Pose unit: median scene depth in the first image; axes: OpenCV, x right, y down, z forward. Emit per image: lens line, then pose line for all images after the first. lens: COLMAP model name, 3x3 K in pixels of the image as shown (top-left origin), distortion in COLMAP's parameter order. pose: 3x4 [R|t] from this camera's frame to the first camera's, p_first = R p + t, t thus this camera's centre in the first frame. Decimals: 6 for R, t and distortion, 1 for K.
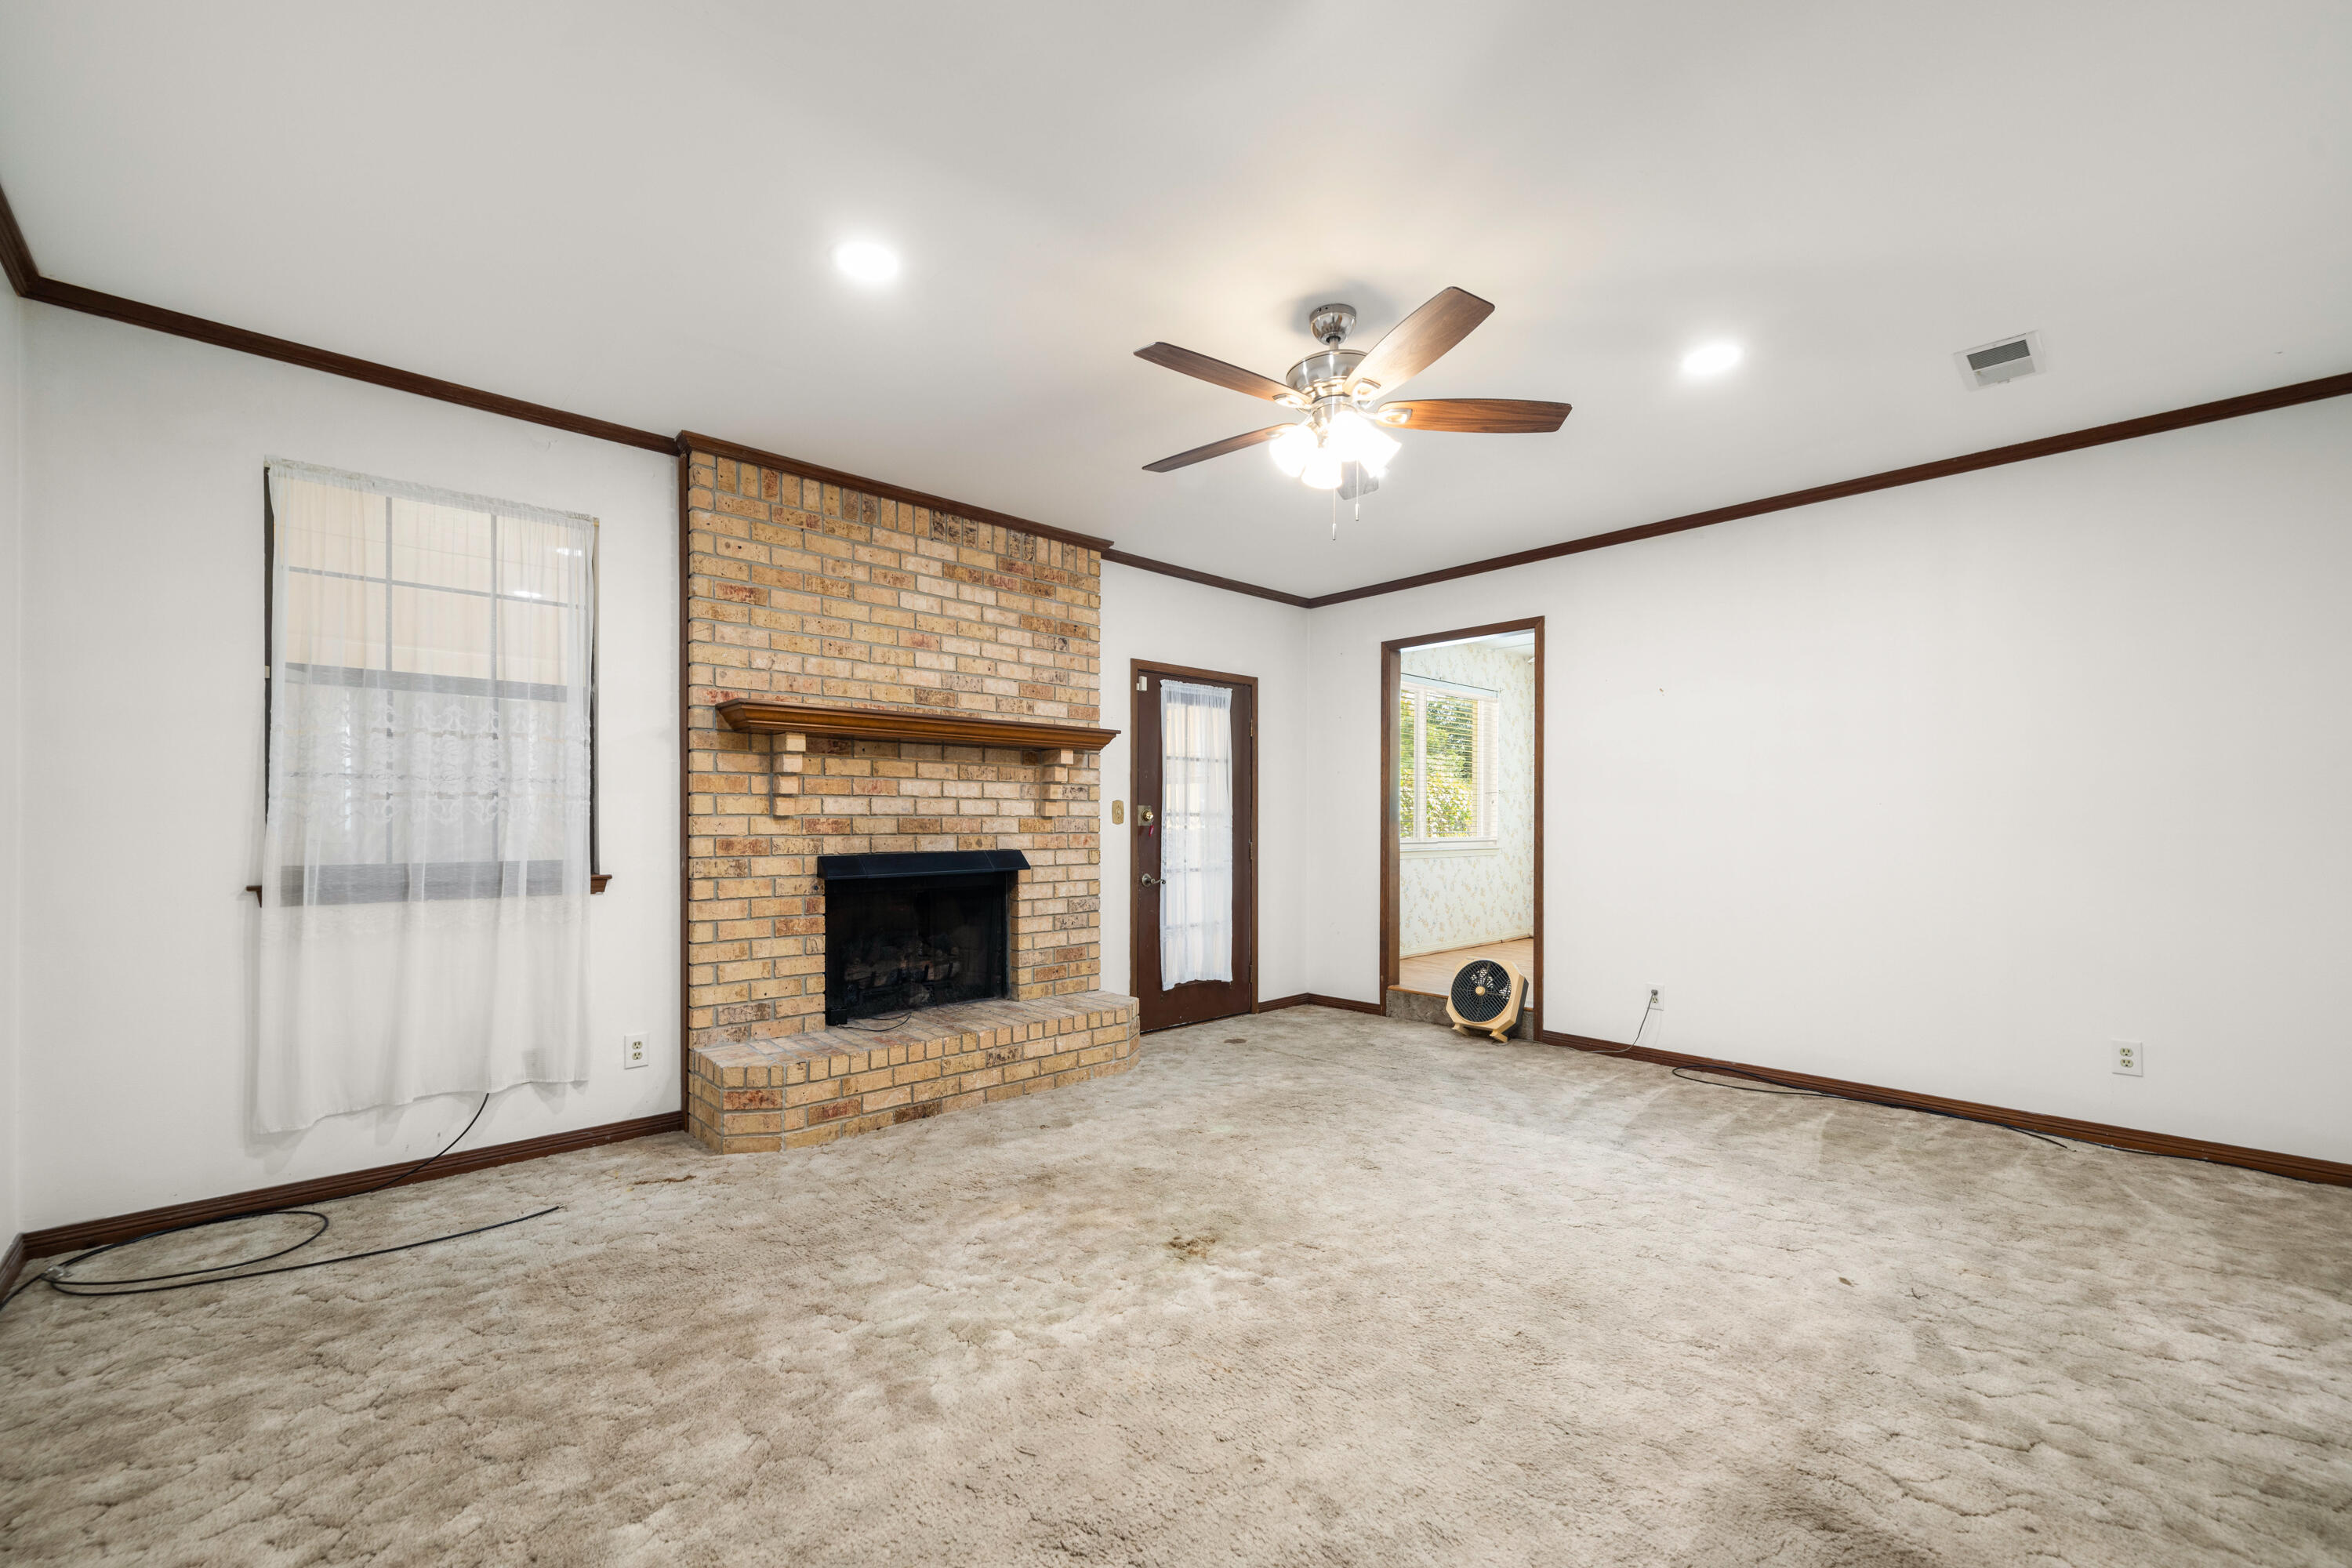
lens RADIAL K [[953.3, 0, 1159.6], [0, 953.3, 818.4], [0, 0, 1]] dist [0.004697, 0.000308]
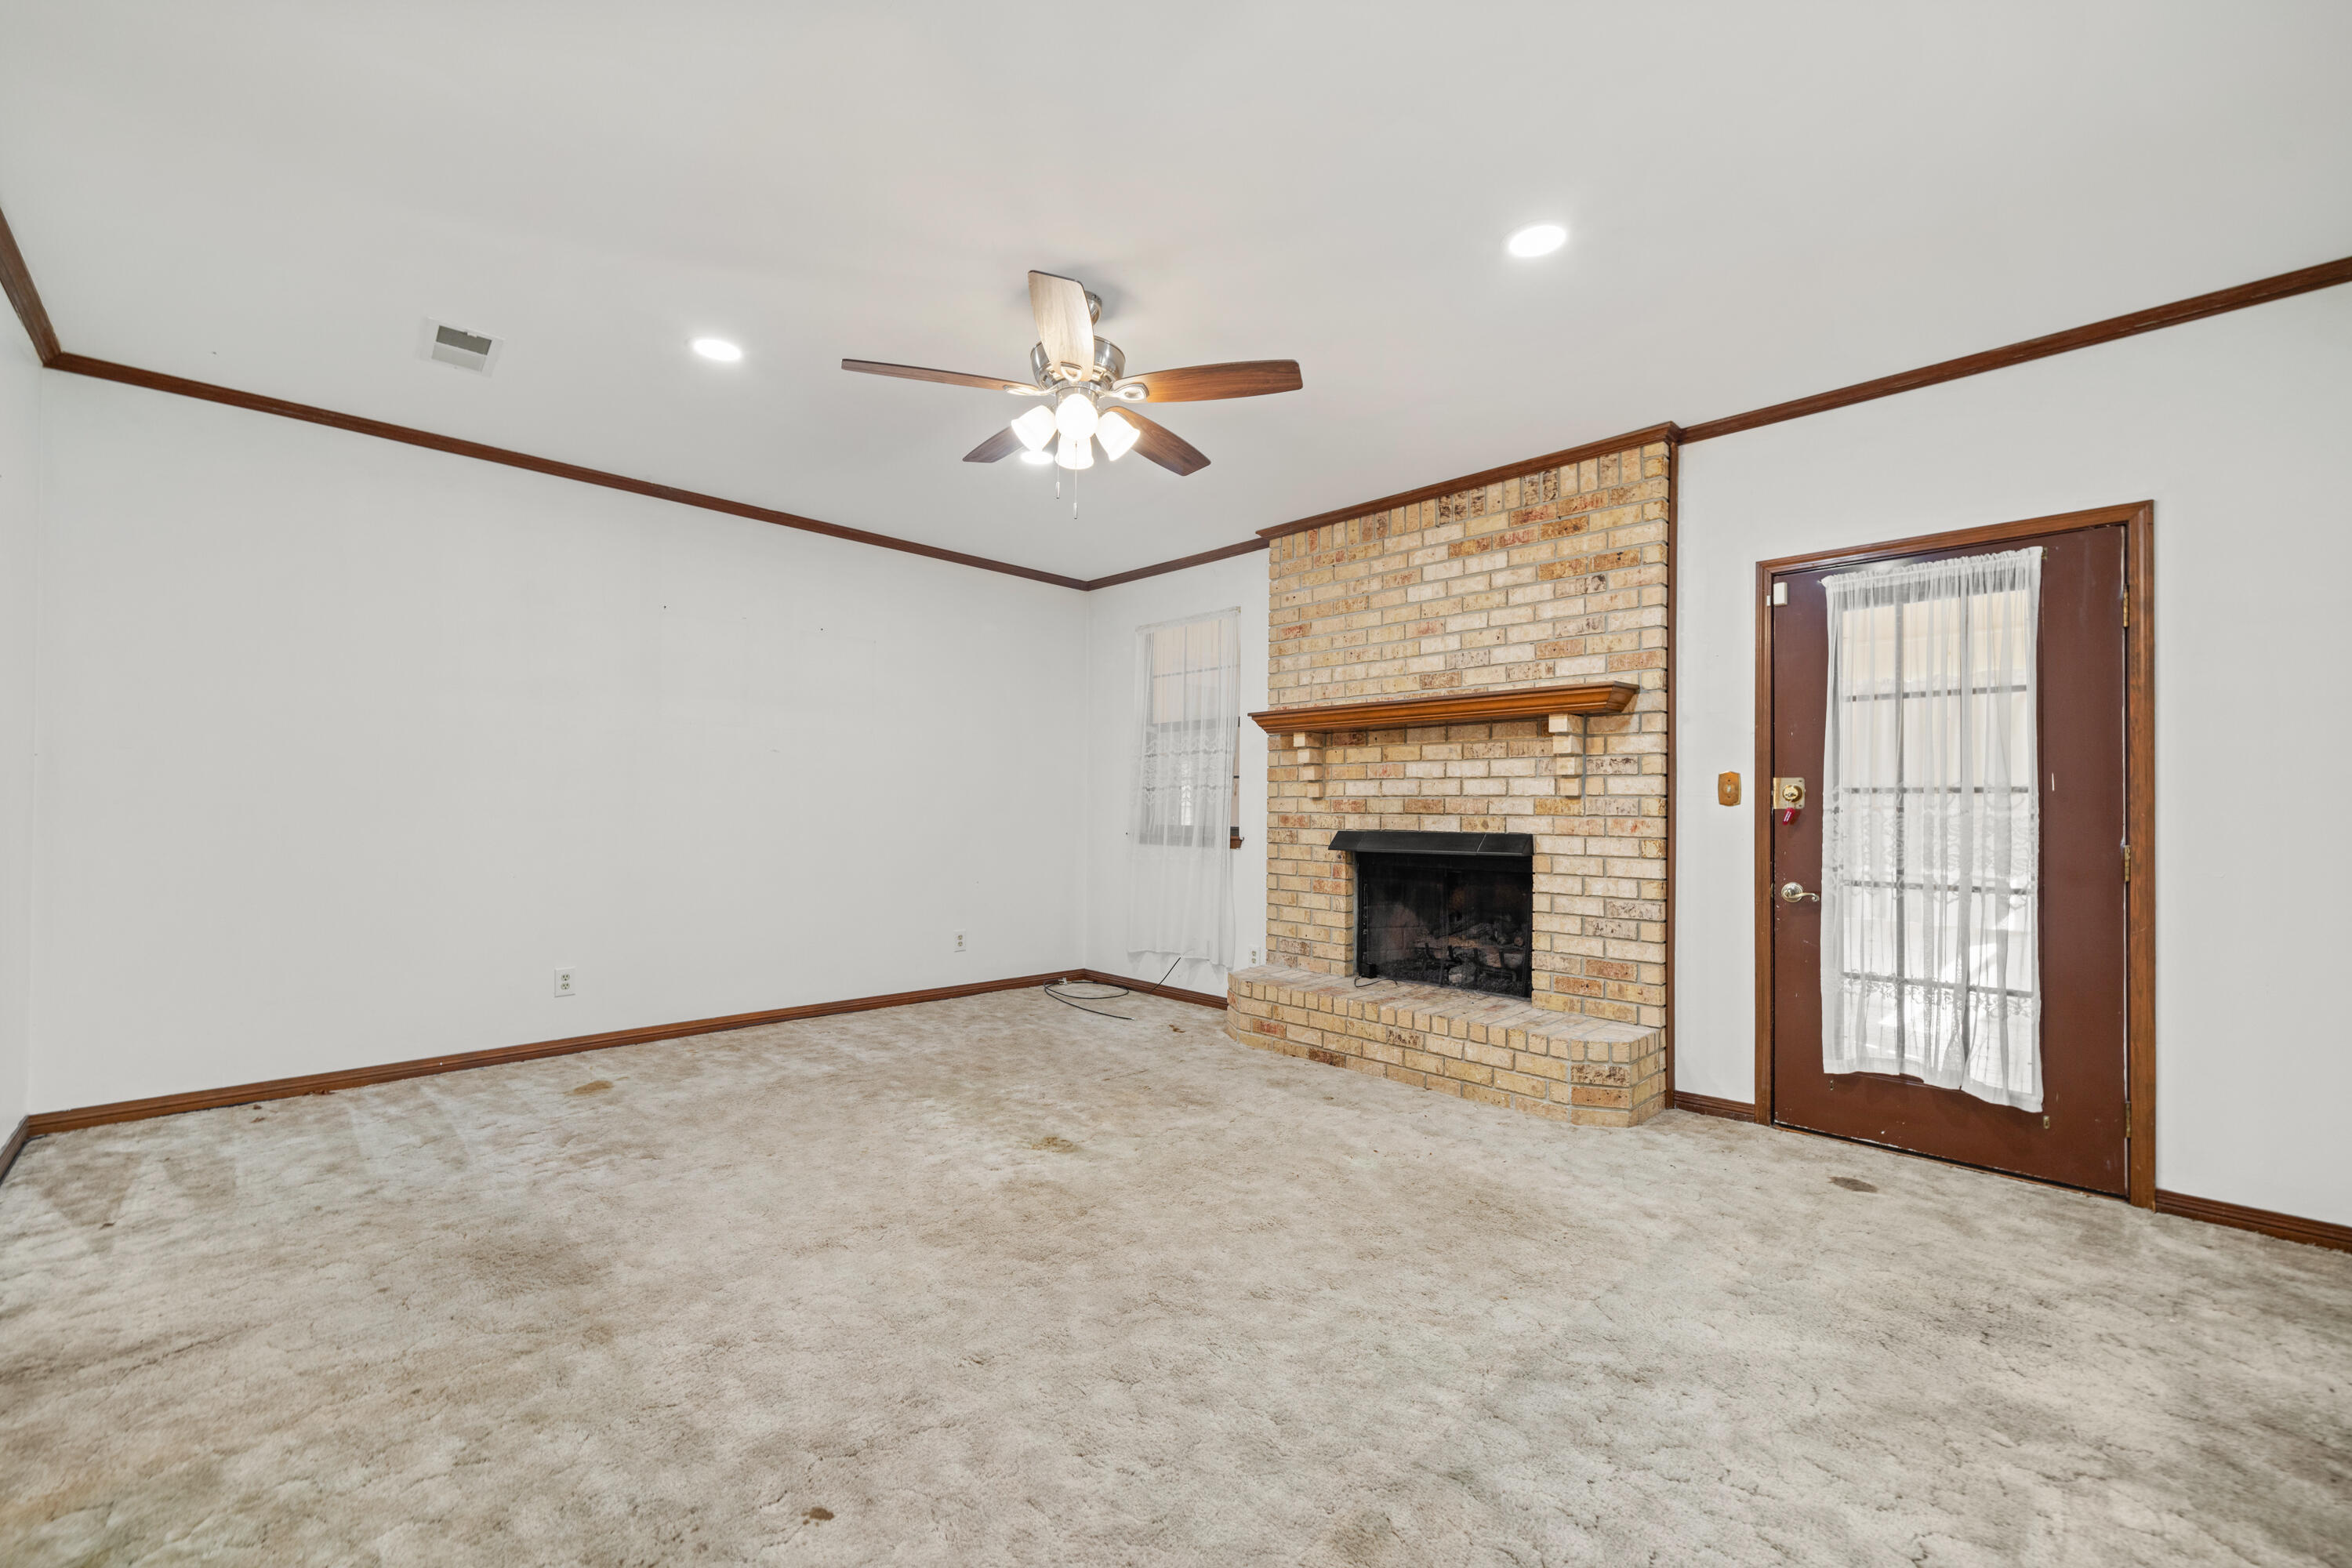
lens RADIAL K [[953.3, 0, 1175.8], [0, 953.3, 793.9], [0, 0, 1]] dist [0.004697, 0.000308]
pose [[0.035589, -0.015355, -0.999249, 0.767066], [-0.004892, 0.999867, -0.015539, 0.011825], [0.999355, 0.005442, 0.035509, 0.682224]]
